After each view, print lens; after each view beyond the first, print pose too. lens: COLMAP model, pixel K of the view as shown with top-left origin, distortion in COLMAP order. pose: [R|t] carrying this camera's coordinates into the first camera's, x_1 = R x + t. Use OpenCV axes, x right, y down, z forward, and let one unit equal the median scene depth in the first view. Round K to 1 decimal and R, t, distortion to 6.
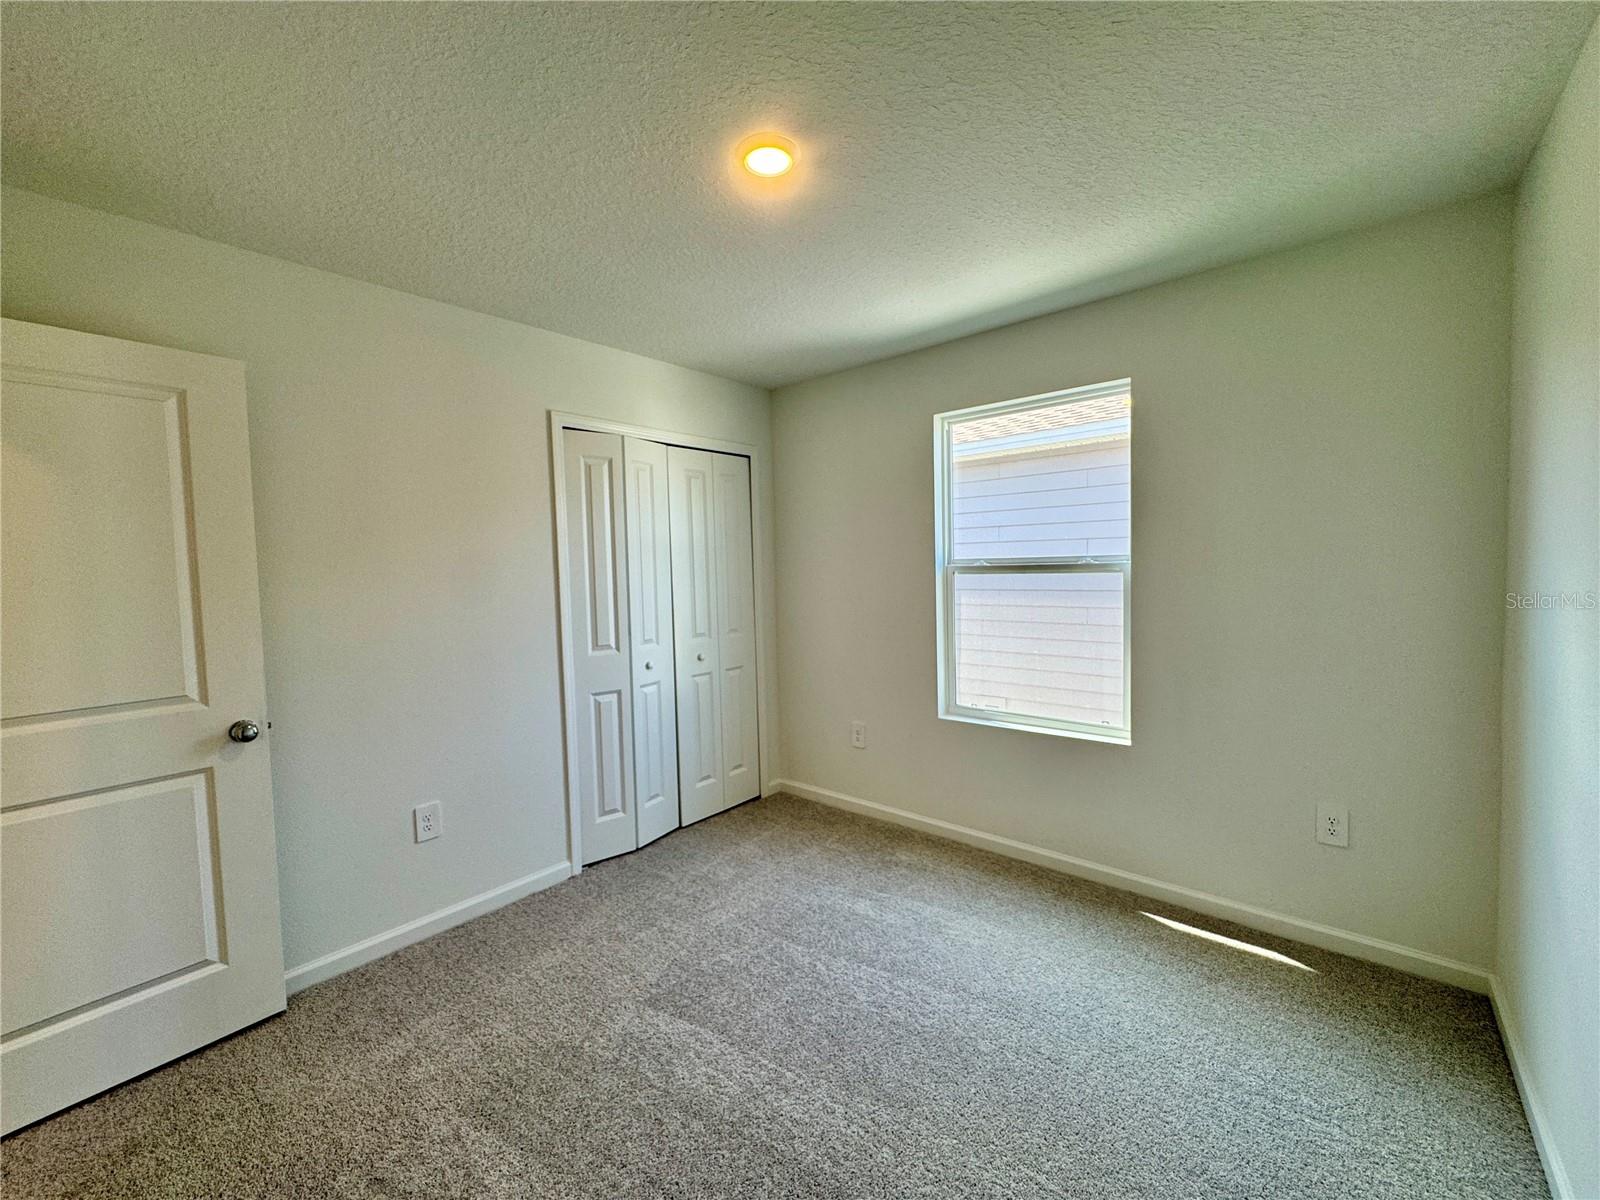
lens RADIAL K [[641.5, 0, 794.2], [0, 641.5, 600.1], [0, 0, 1]] dist [-0.000723, -0.000876]
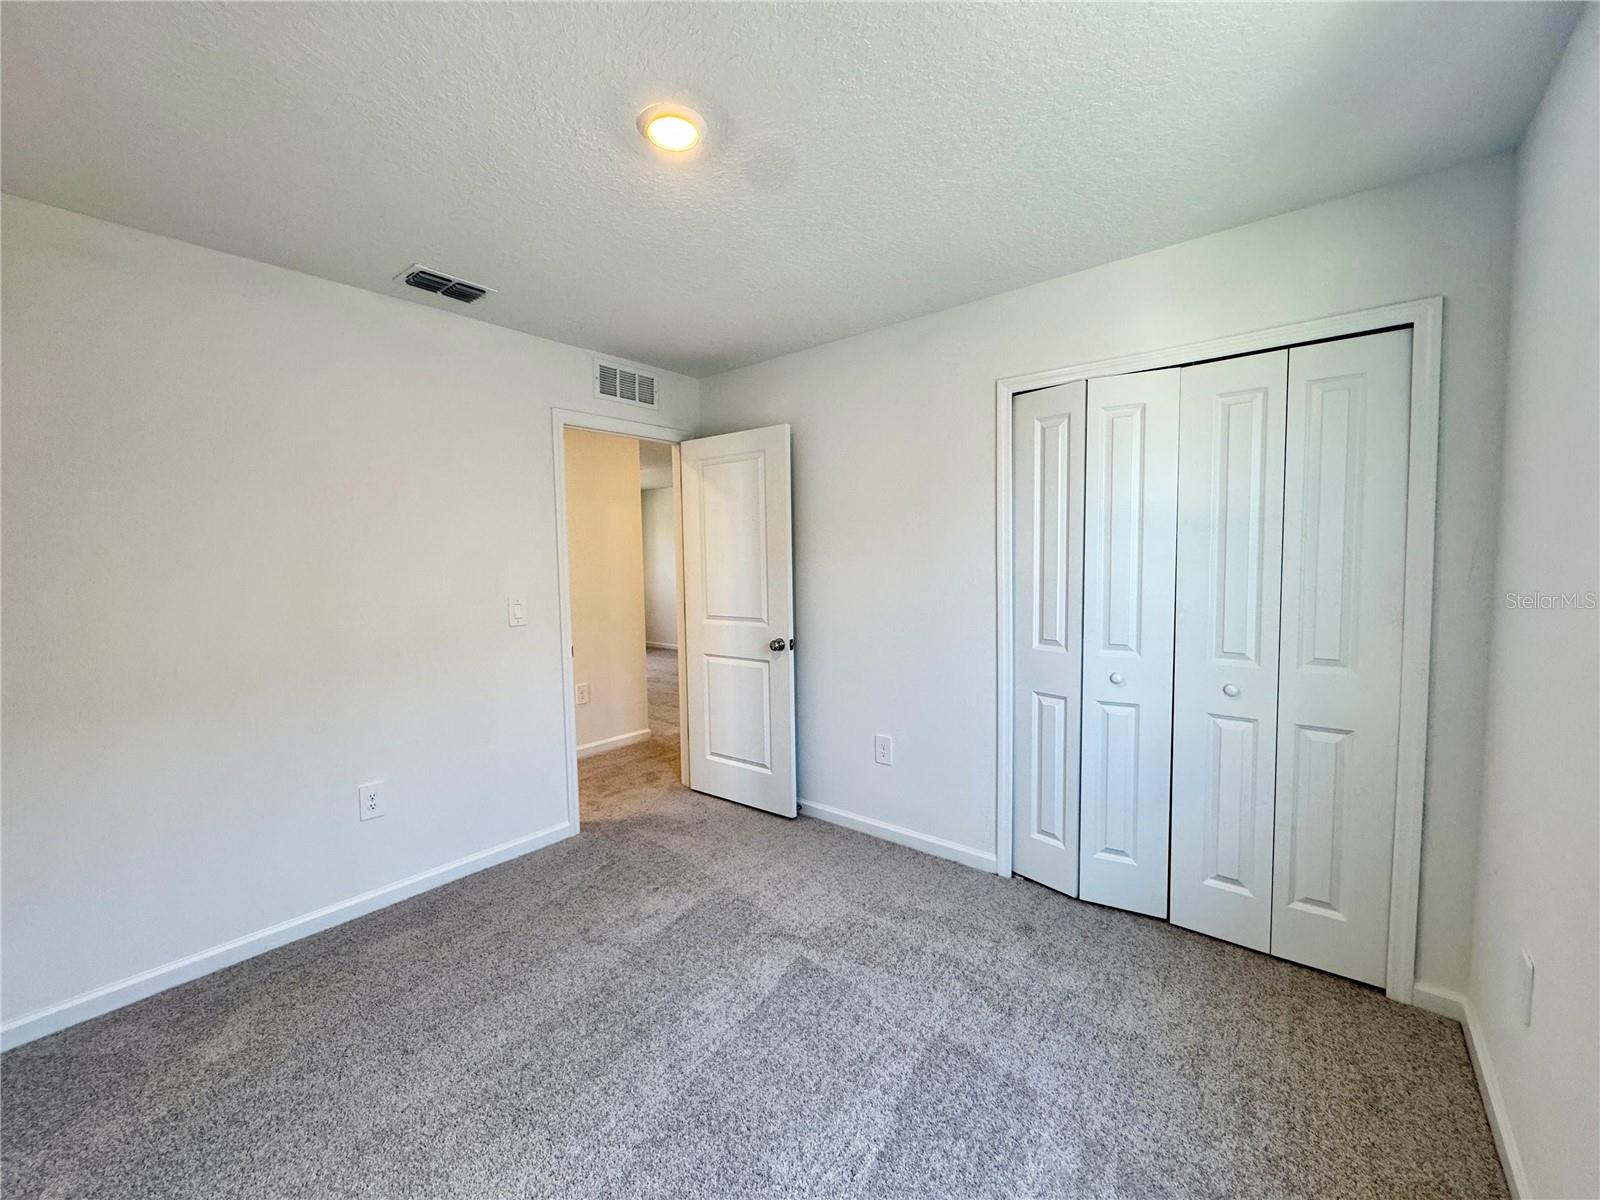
lens RADIAL K [[641.5, 0, 806.8], [0, 641.5, 605.0], [0, 0, 1]] dist [-0.000723, -0.000876]
pose [[0.028774, 0.097414, -0.994828, 0.288807], [-0.040763, 0.994526, 0.096205, -0.023816], [0.998754, 0.037784, 0.032587, 0.350826]]
